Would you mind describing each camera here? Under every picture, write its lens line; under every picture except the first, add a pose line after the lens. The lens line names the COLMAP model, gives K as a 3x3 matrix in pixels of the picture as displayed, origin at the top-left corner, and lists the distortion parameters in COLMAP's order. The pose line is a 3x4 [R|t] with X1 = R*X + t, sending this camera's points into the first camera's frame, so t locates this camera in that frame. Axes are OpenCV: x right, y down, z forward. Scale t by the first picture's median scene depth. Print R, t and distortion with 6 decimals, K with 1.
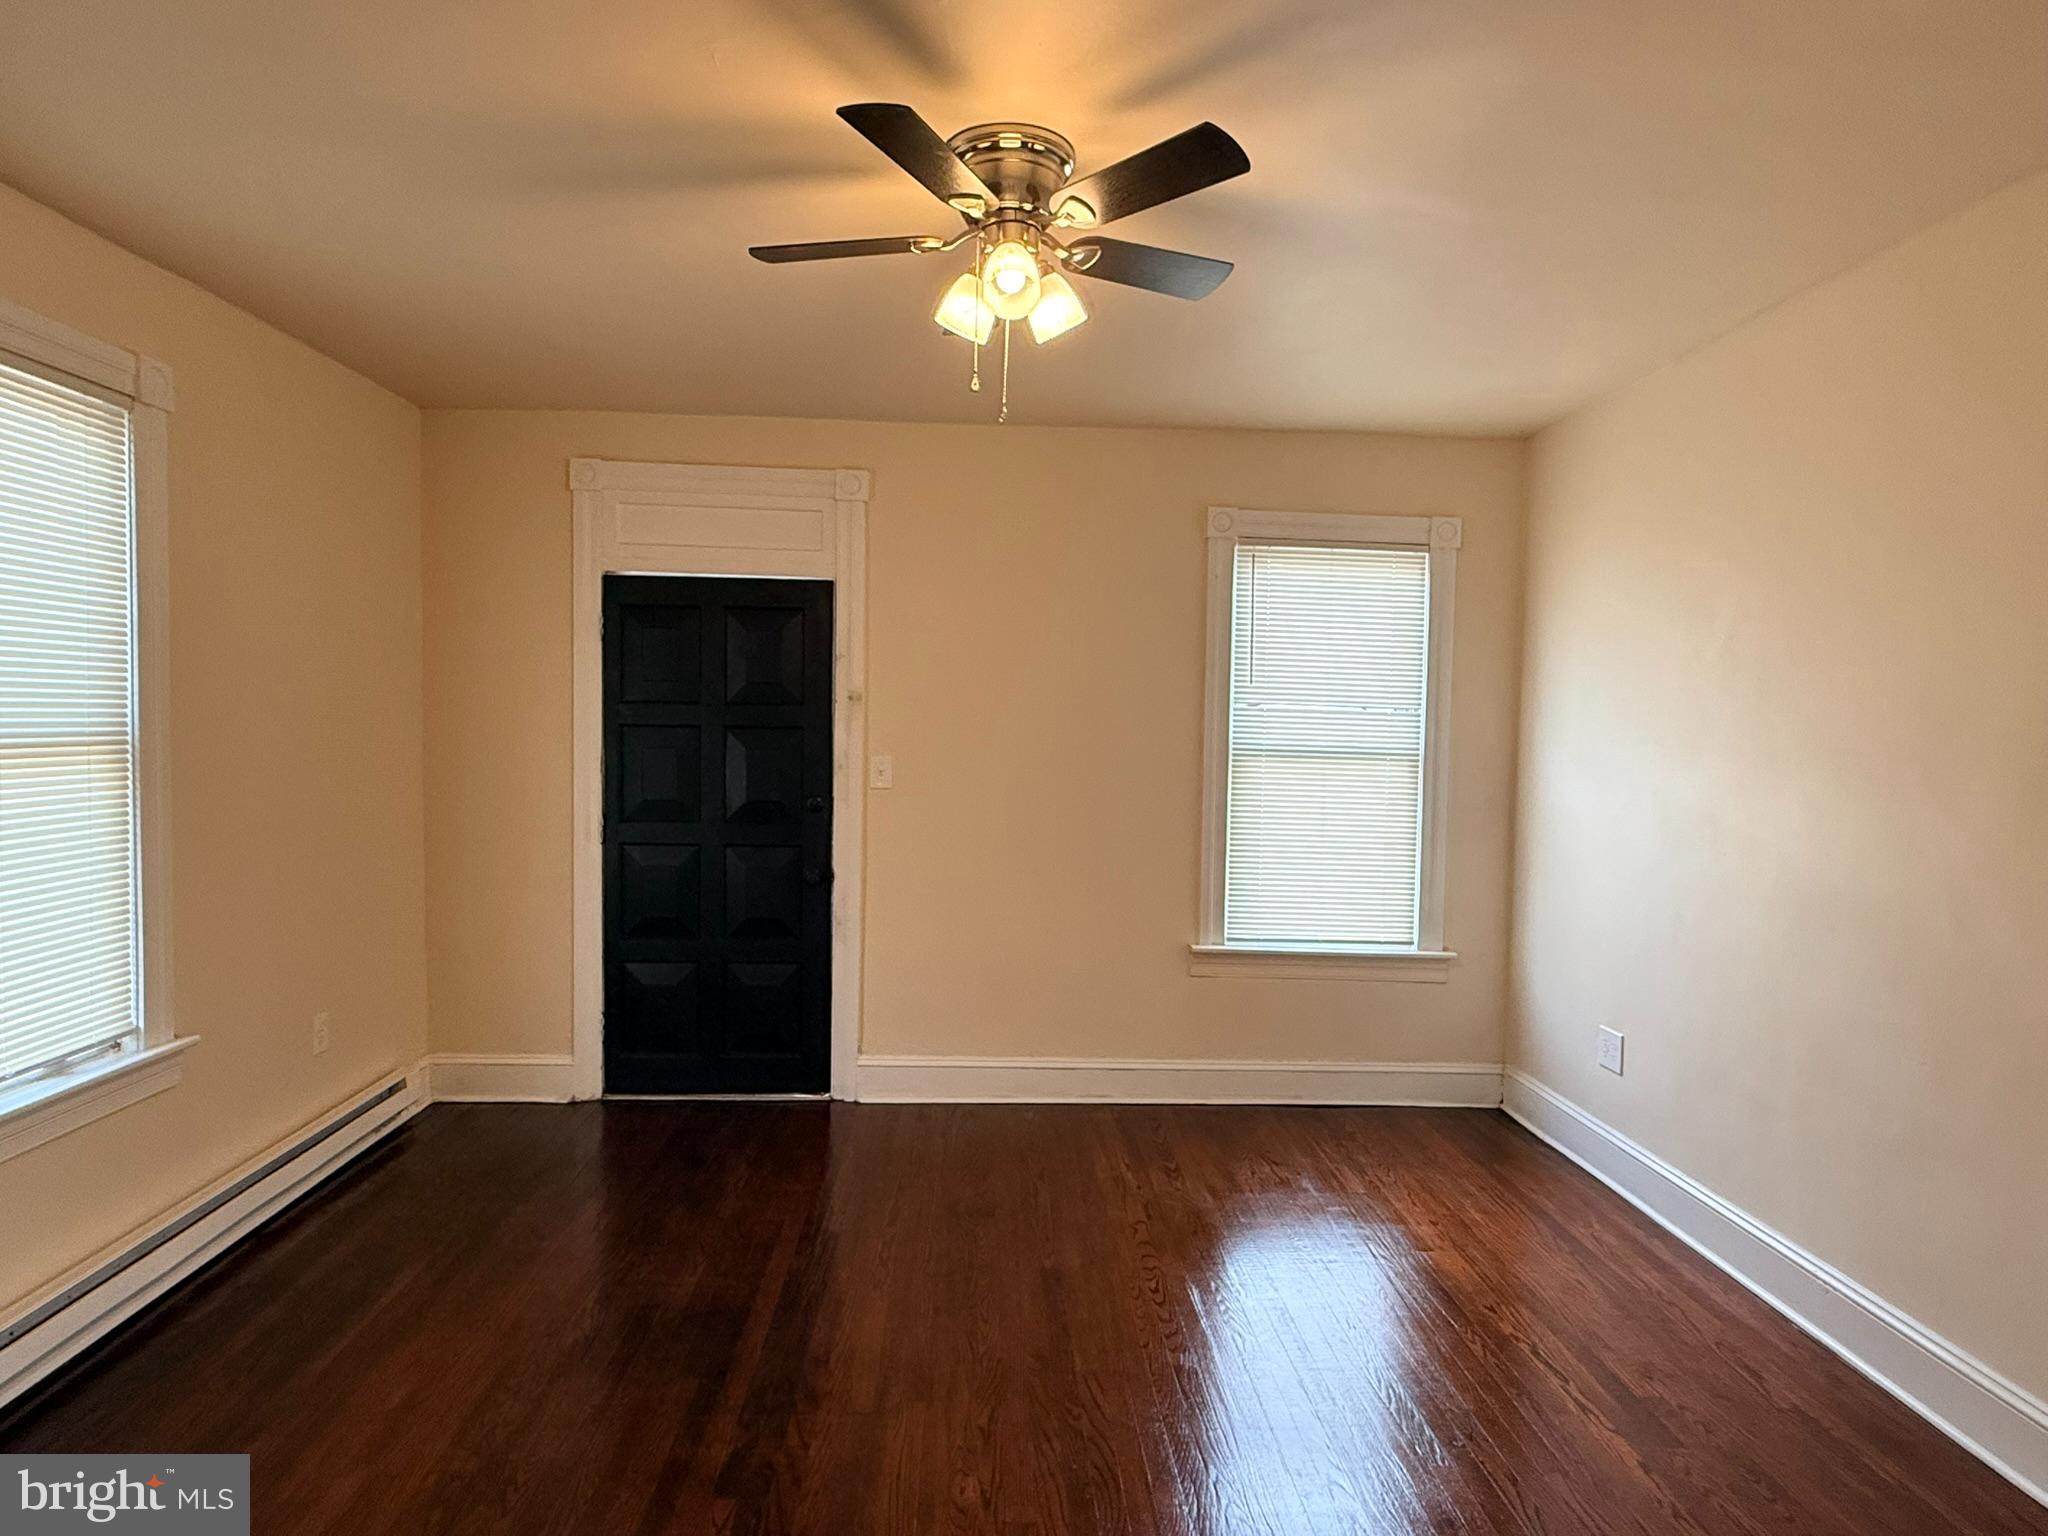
lens RADIAL K [[1141.8, 0, 1023.0], [0, 1141.8, 763.5], [0, 0, 1]] dist [0.000072, 0.000329]
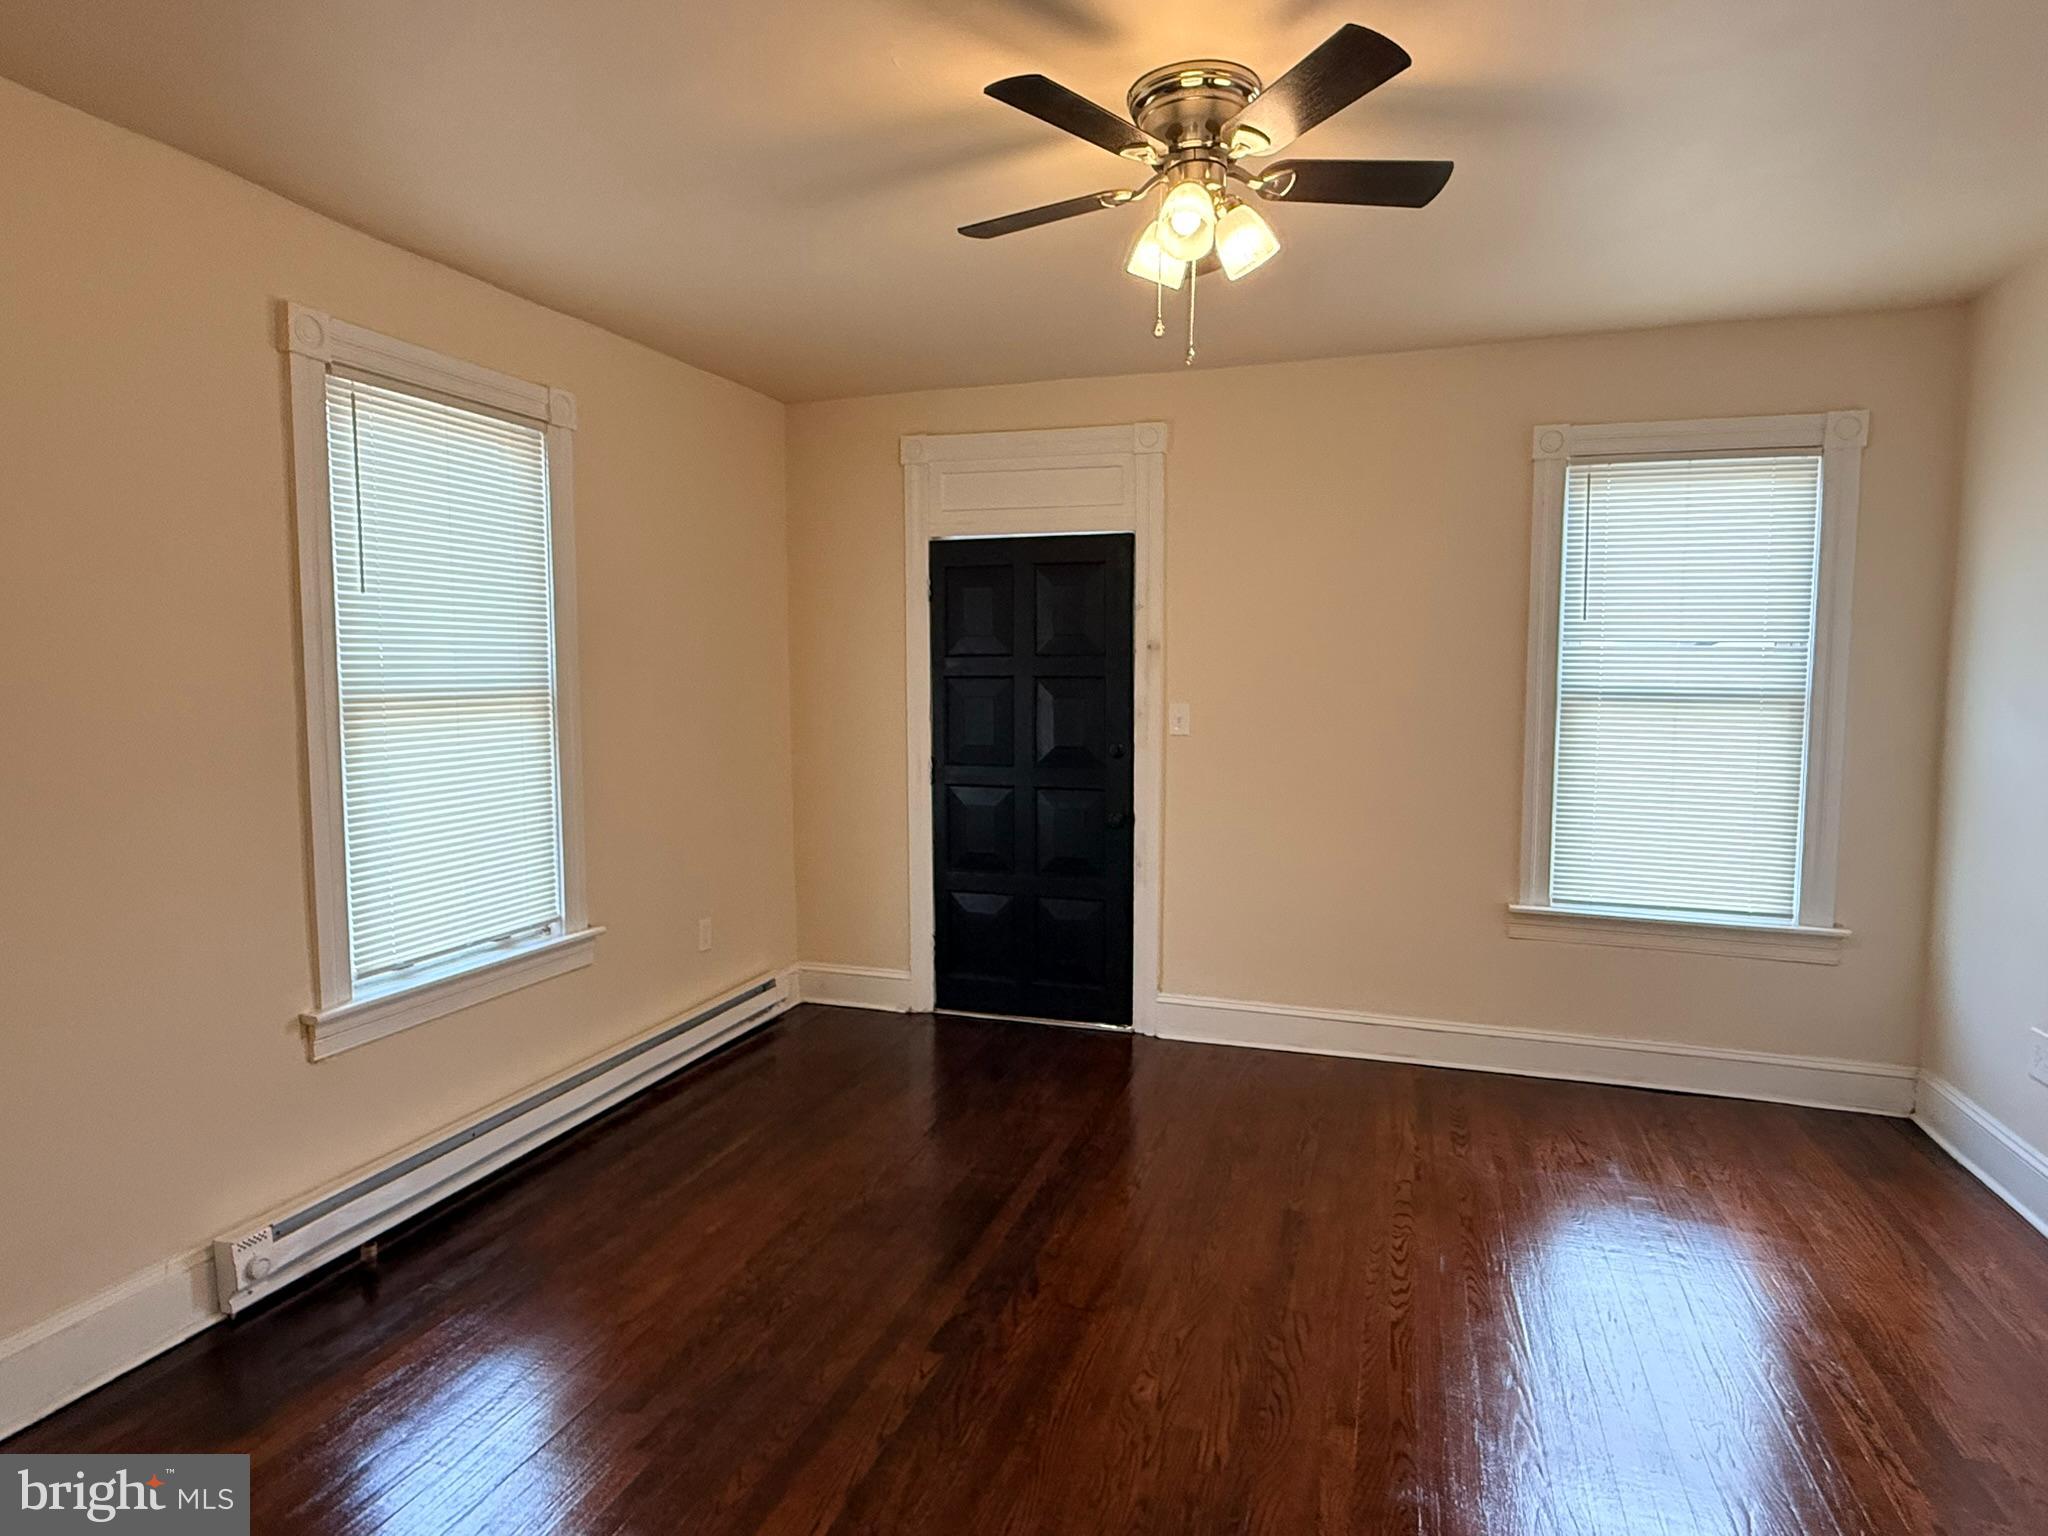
lens RADIAL K [[1141.8, 0, 1023.0], [0, 1141.8, 763.5], [0, 0, 1]] dist [0.000072, 0.000329]
pose [[0.933746, 0.010292, -0.357788, 0.115535], [0.003742, 0.999251, 0.038510, 0.007672], [0.357916, -0.037298, 0.933009, -0.004234]]
